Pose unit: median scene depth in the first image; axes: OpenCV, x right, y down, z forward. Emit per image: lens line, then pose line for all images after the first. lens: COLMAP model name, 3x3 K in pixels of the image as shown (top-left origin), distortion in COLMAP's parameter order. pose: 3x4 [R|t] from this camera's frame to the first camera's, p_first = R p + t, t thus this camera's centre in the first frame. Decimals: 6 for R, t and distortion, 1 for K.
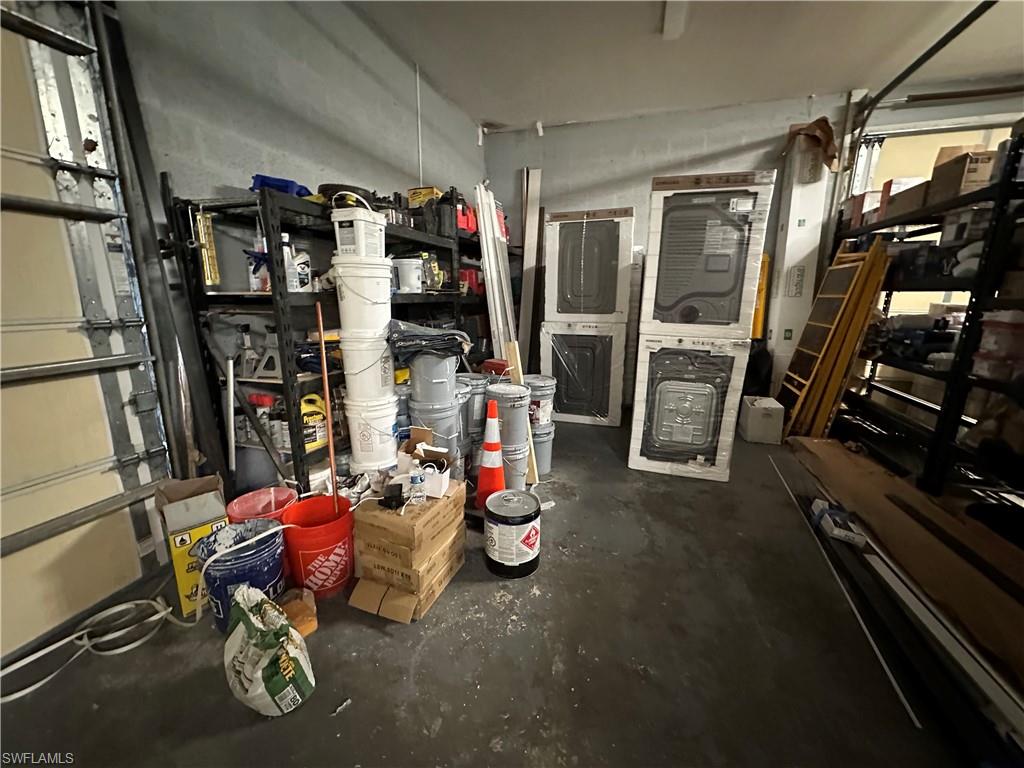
lens RADIAL K [[408.1, 0, 512.0], [0, 408.1, 384.0], [0, 0, 1]] dist [-0.001650, 0.000381]
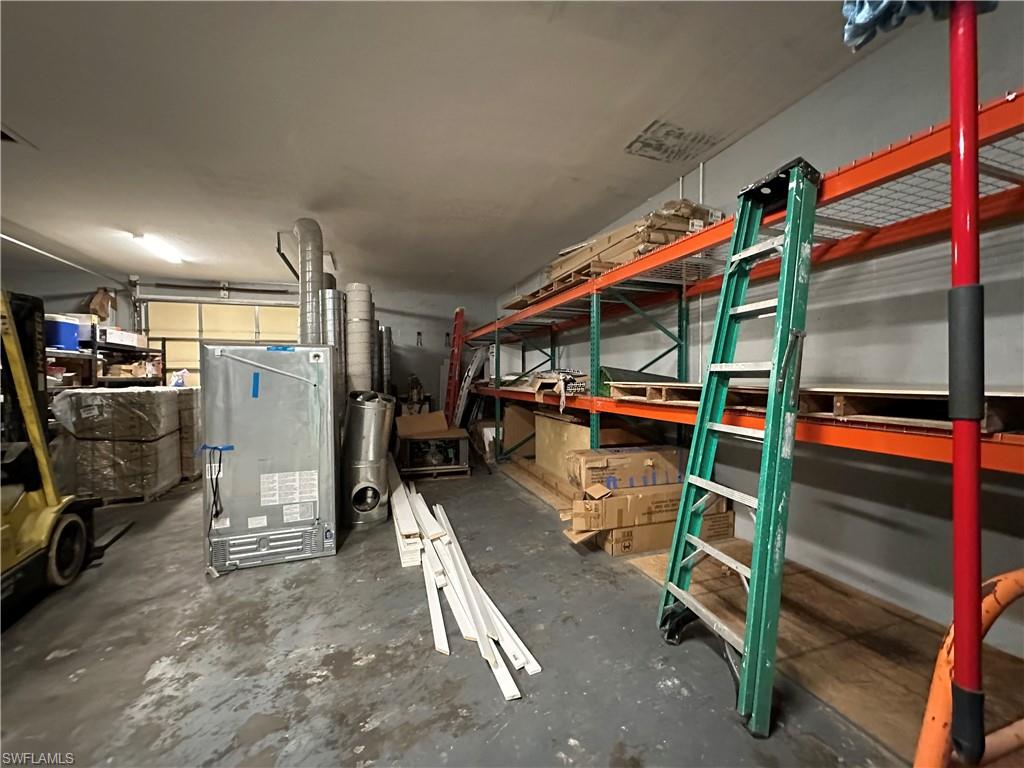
lens RADIAL K [[408.1, 0, 512.0], [0, 408.1, 384.0], [0, 0, 1]] dist [-0.001650, 0.000381]
pose [[0.798980, -0.026438, 0.600776, 1.574753], [0.143304, 0.978623, -0.147516, 0.416319], [-0.584033, 0.203955, 0.785689, -1.965543]]
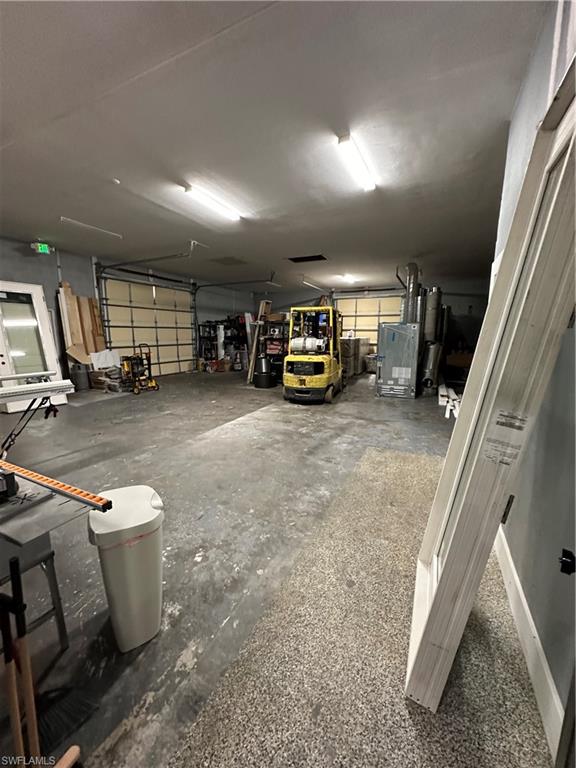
lens RADIAL K [[306.1, 0, 288.0], [0, 306.1, 384.0], [0, 0, 1]] dist [-0.001650, 0.000381]
pose [[0.990160, 0.016249, -0.138993, 1.211476], [-0.023569, 0.998412, -0.051175, 0.669013], [0.137941, 0.053947, 0.988970, -3.166328]]
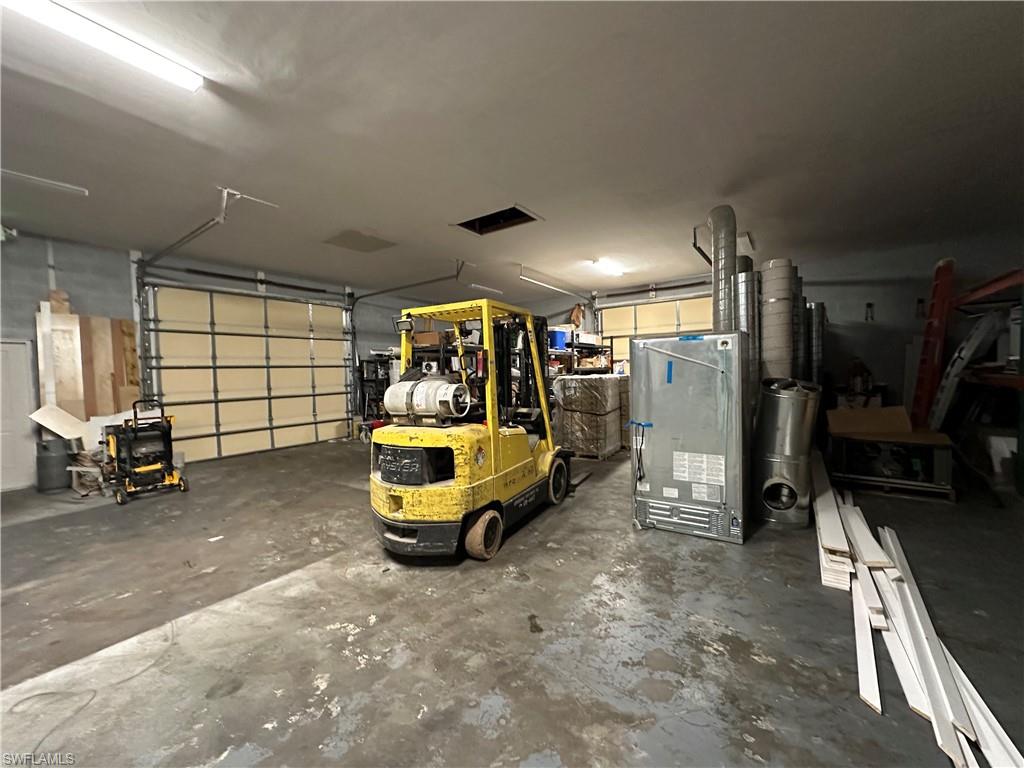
lens RADIAL K [[408.1, 0, 512.0], [0, 408.1, 384.0], [0, 0, 1]] dist [-0.001650, 0.000381]
pose [[0.952225, -0.025187, -0.304356, 1.601803], [-0.030434, 0.983806, -0.176633, 0.427552], [0.303876, 0.177457, 0.936039, -1.999702]]
